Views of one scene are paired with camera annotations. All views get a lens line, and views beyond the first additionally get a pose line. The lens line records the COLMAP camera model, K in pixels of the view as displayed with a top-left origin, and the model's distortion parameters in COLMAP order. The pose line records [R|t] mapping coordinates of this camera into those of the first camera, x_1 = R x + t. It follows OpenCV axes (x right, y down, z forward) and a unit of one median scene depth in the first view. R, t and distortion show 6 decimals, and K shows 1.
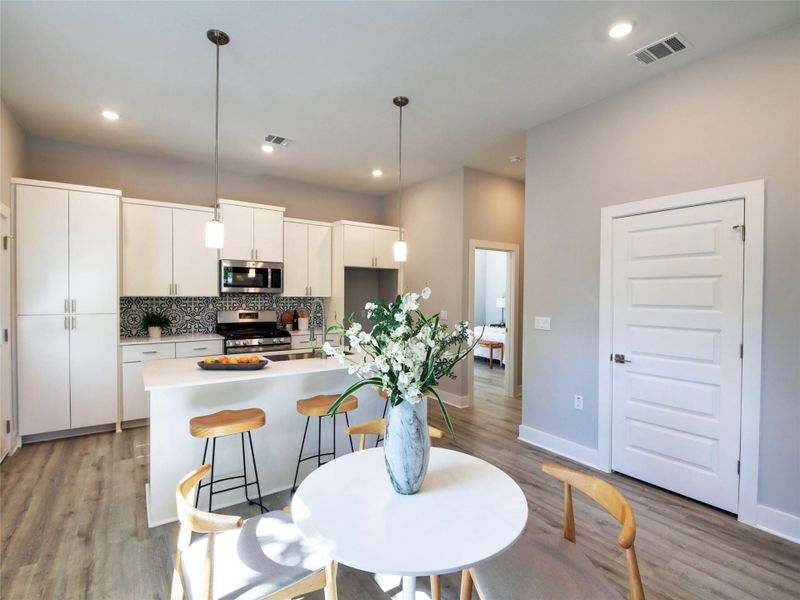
lens RADIAL K [[408.8, 0, 419.3], [0, 408.8, 300.1], [0, 0, 1]] dist [0.013652, -0.010187]
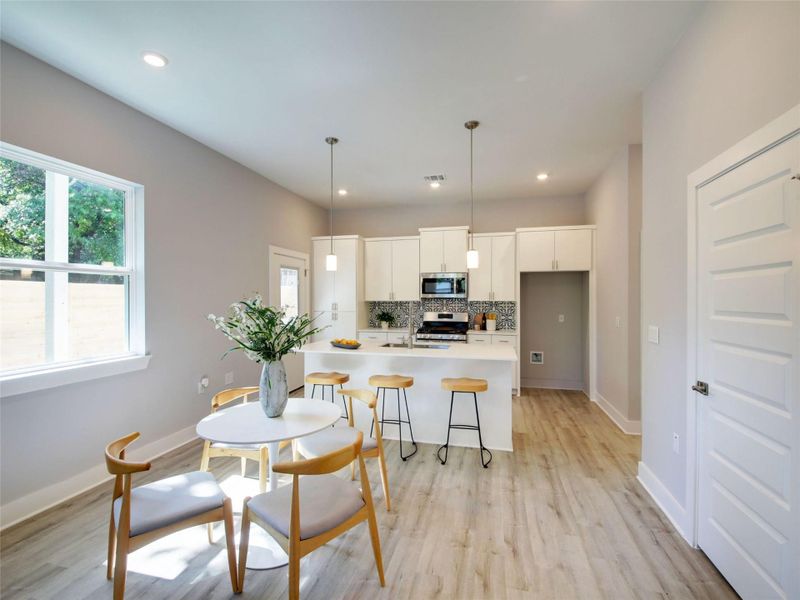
lens RADIAL K [[408.8, 0, 380.4], [0, 408.8, 300.4], [0, 0, 1]] dist [0.013652, -0.010187]
pose [[0.595099, -0.003567, -0.803644, 0.527886], [-0.005584, 0.999948, -0.008573, 0.002249], [0.803633, 0.009589, 0.595048, 0.105001]]
